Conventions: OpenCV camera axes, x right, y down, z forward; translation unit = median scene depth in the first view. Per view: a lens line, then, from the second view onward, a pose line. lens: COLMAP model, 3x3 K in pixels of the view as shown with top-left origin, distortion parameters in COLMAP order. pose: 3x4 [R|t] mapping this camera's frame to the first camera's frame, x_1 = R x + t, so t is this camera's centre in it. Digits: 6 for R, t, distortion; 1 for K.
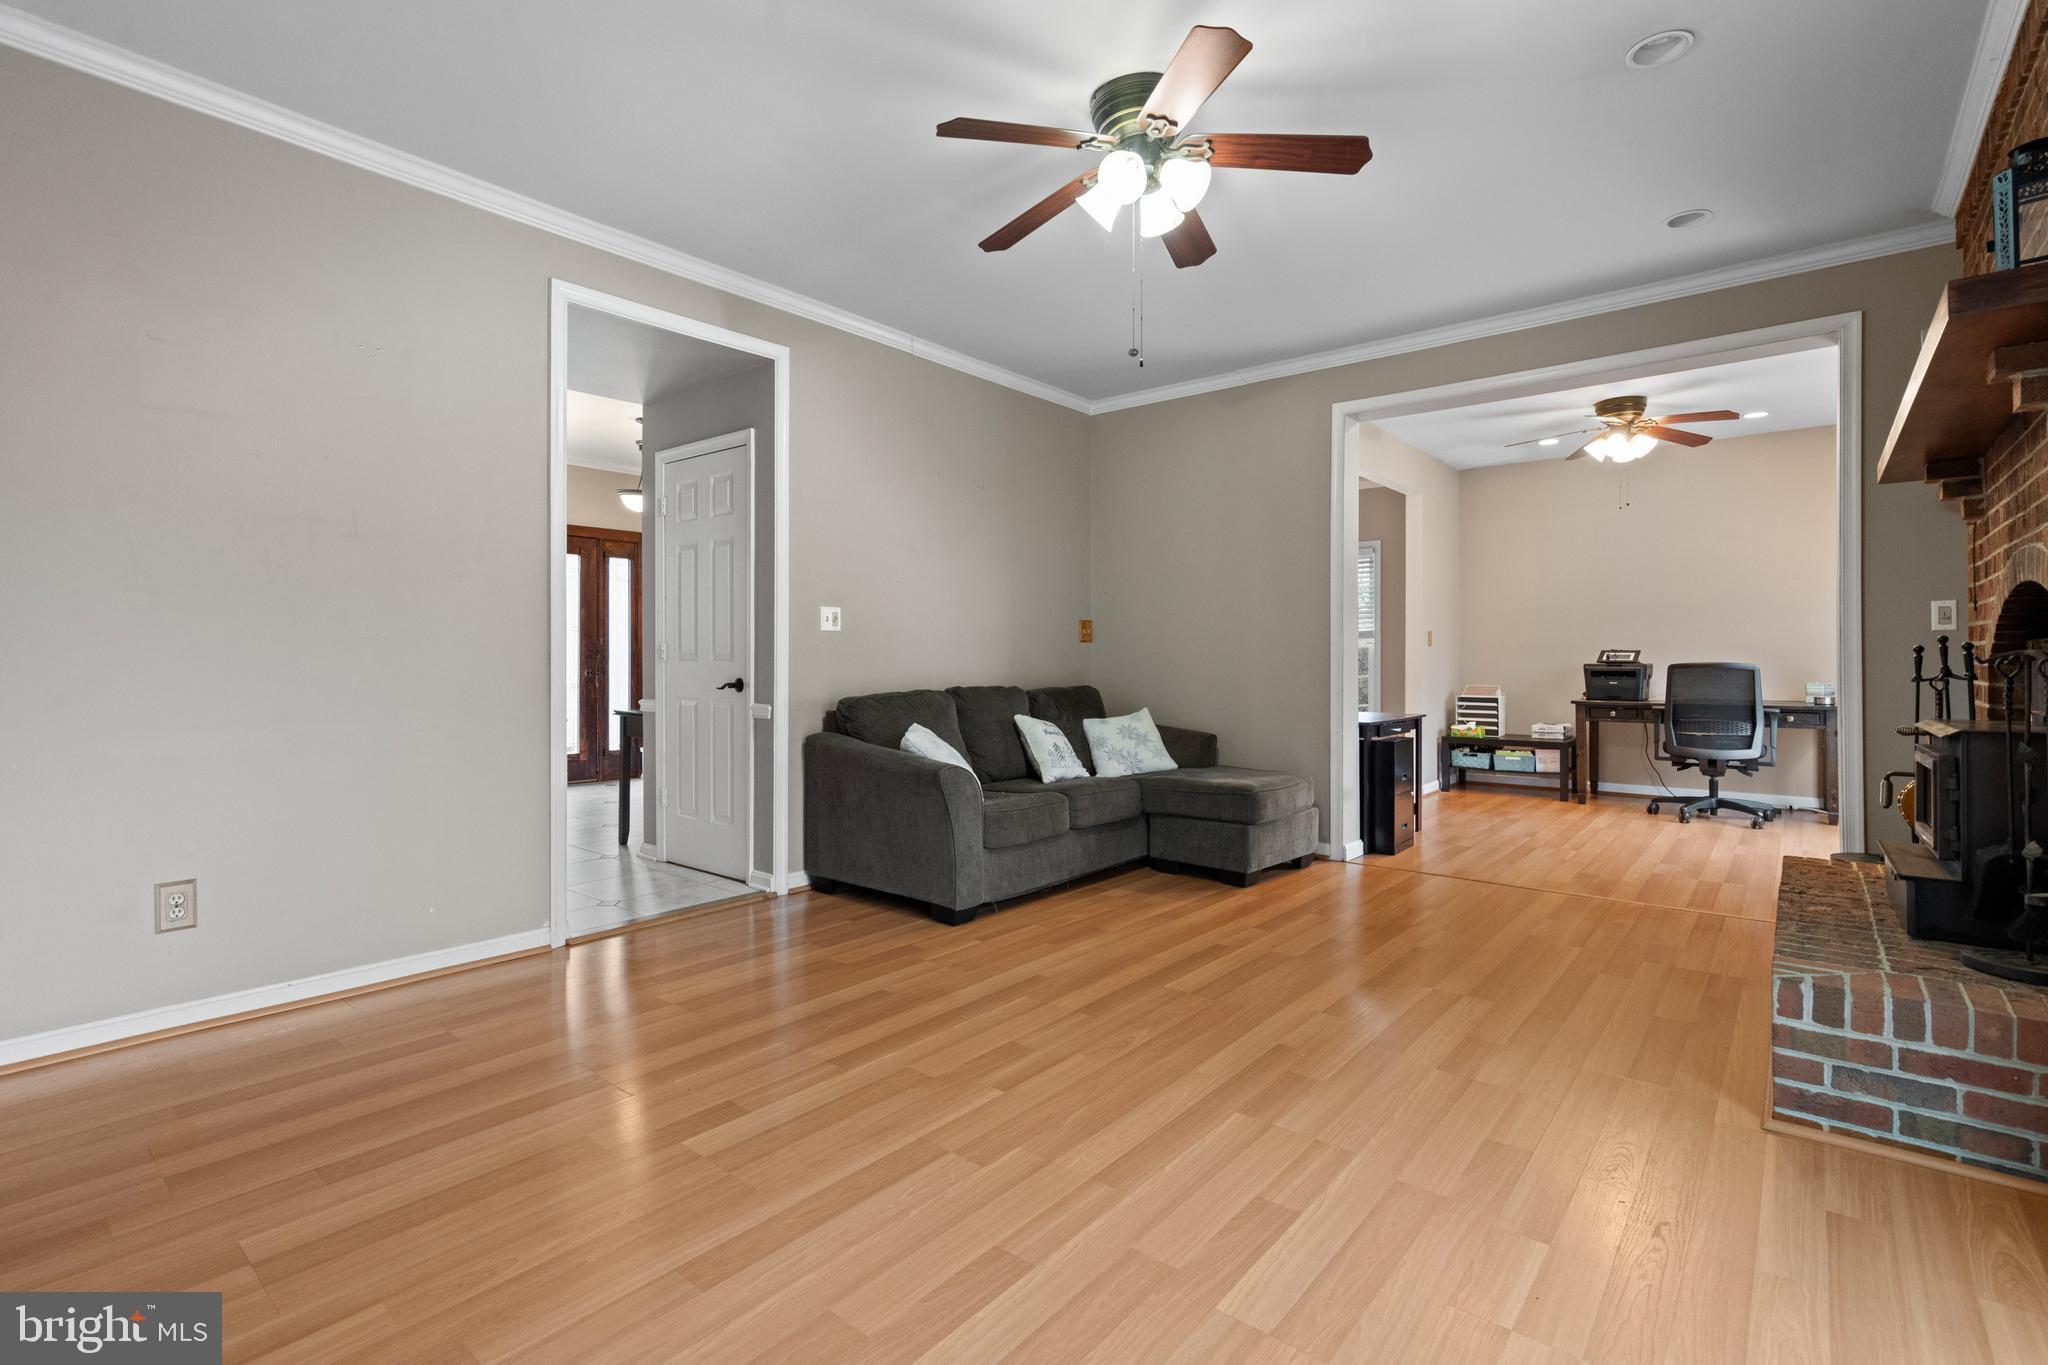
lens RADIAL K [[939.6, 0, 1027.9], [0, 939.6, 670.7], [0, 0, 1]] dist [-0.004397, 0.001566]
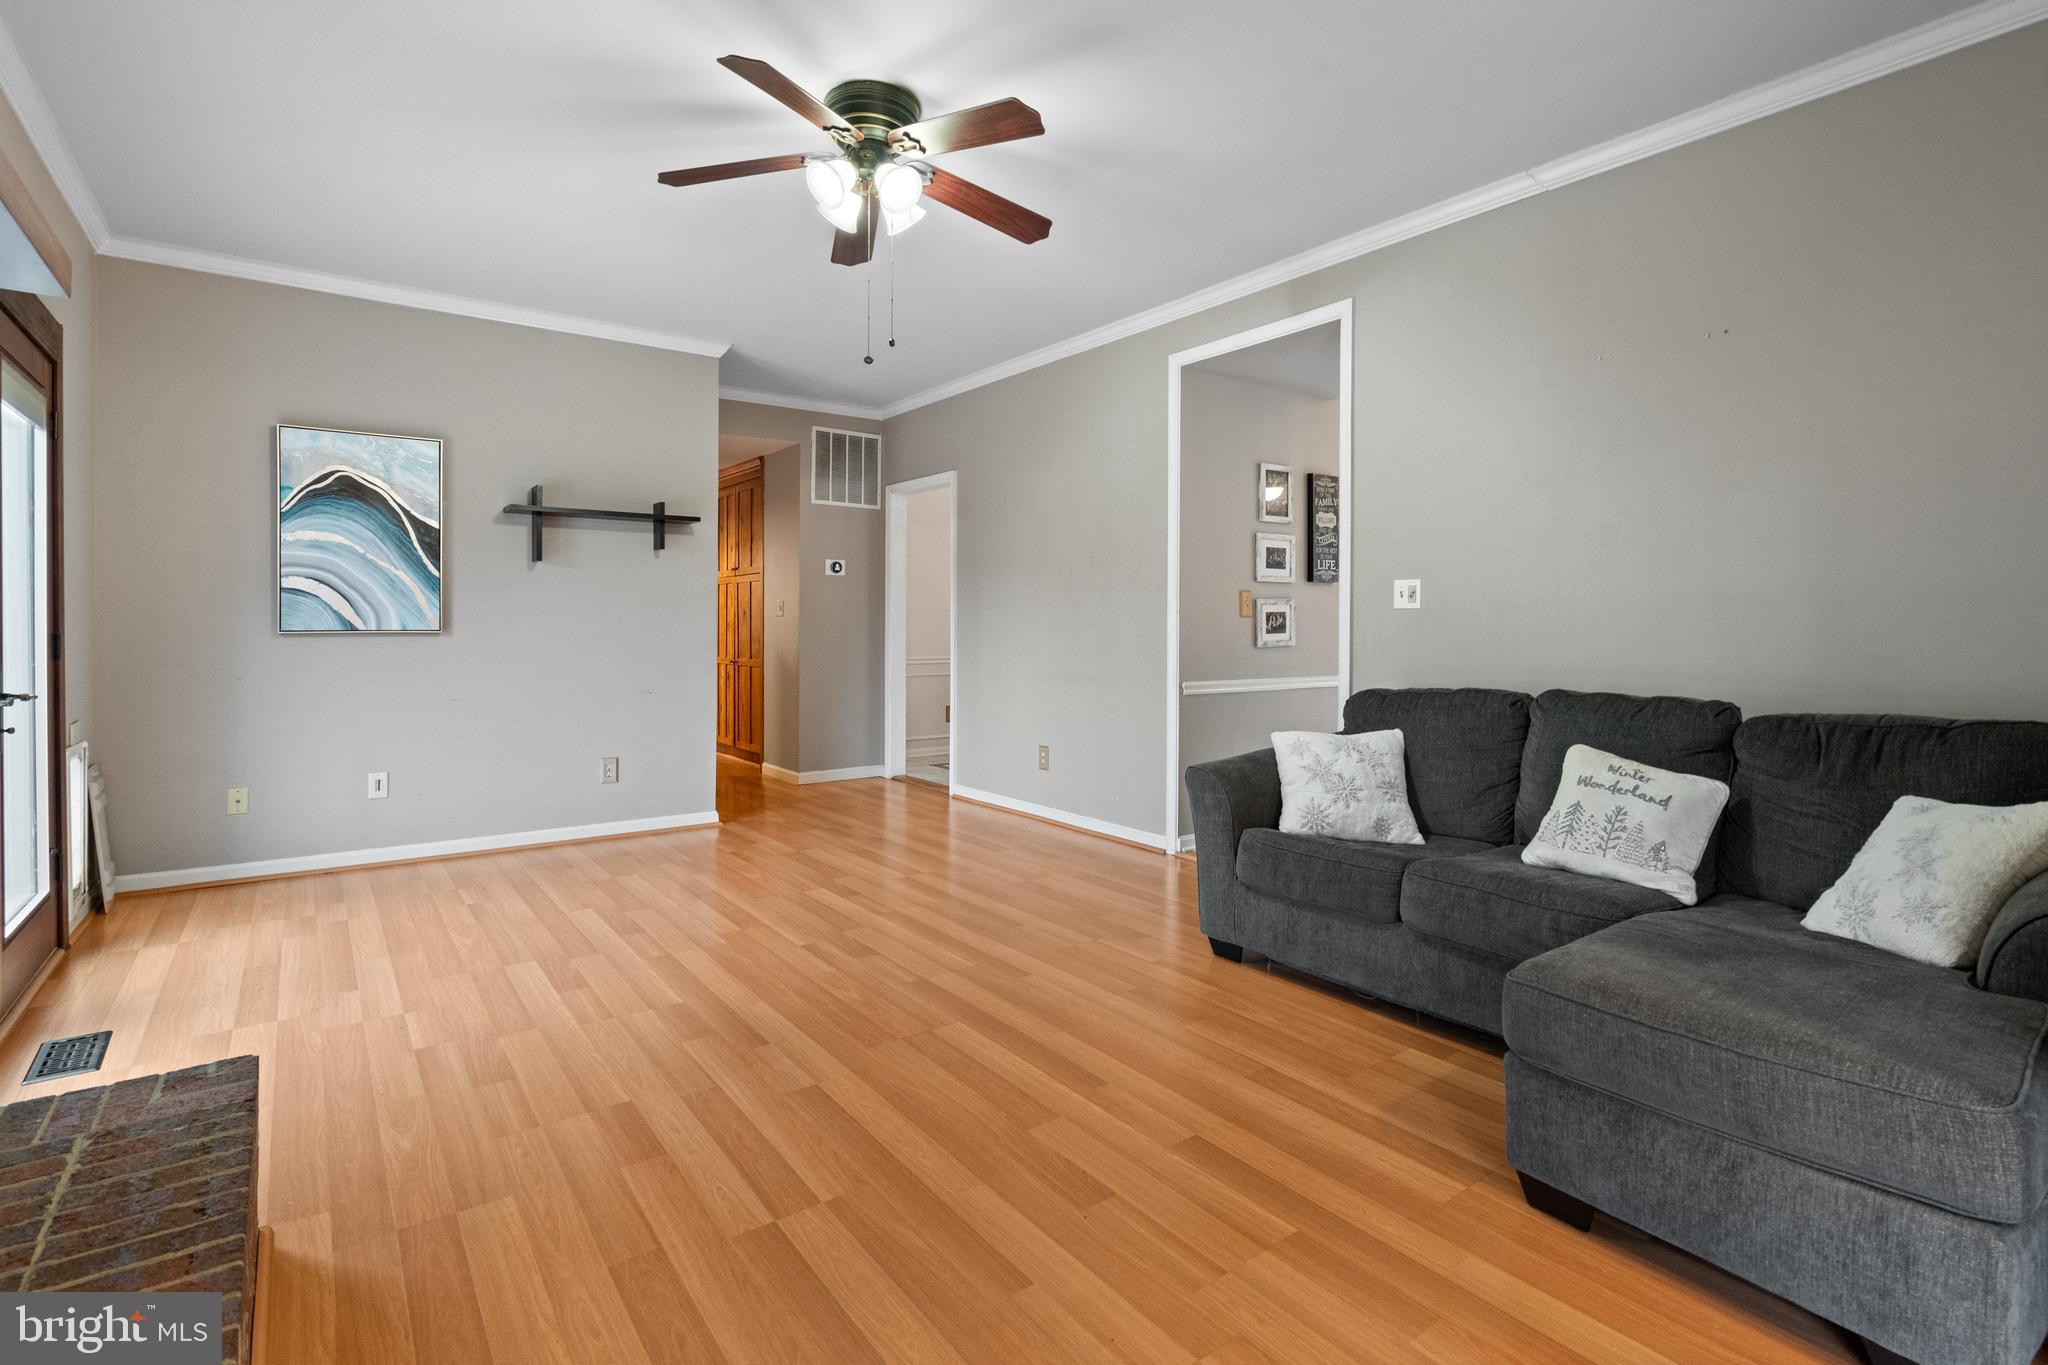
lens RADIAL K [[965.5, 0, 1035.8], [0, 965.5, 642.4], [0, 0, 1]] dist [-0.003467, -0.000337]
pose [[-0.223250, 0.015510, -0.974638, 1.130477], [-0.014642, 0.999707, 0.019263, -0.039764], [0.974651, 0.018571, -0.222957, 1.429693]]
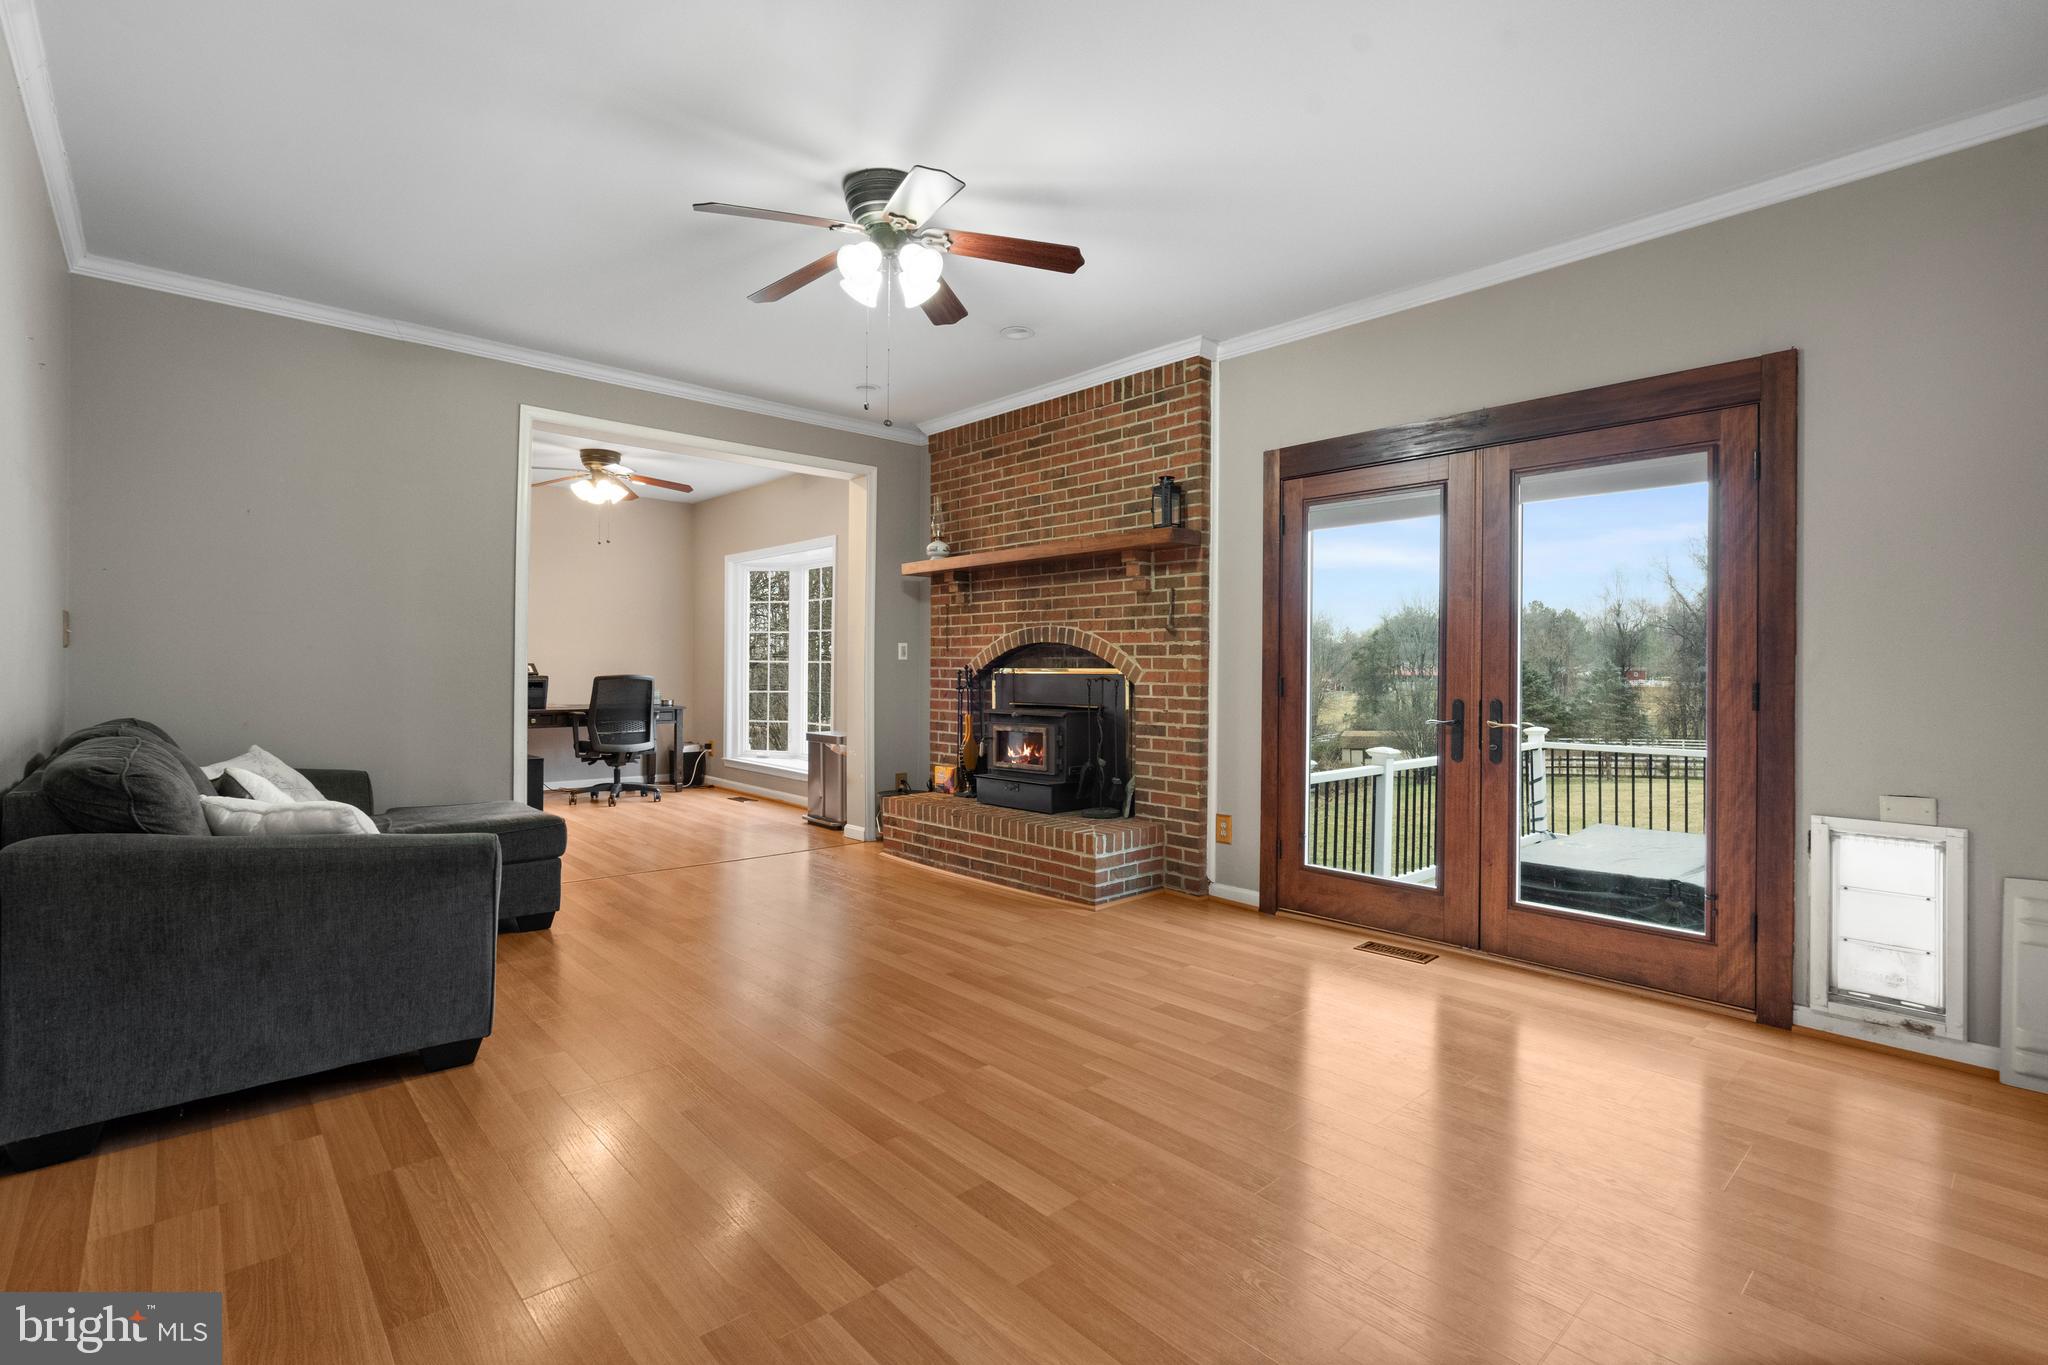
lens RADIAL K [[939.6, 0, 1027.9], [0, 939.6, 670.7], [0, 0, 1]] dist [-0.004397, 0.001566]
pose [[0.133730, -0.000619, 0.991018, -0.988910], [0.002816, 0.999996, 0.000245, -0.028464], [-0.991014, 0.002757, 0.133731, 0.682466]]
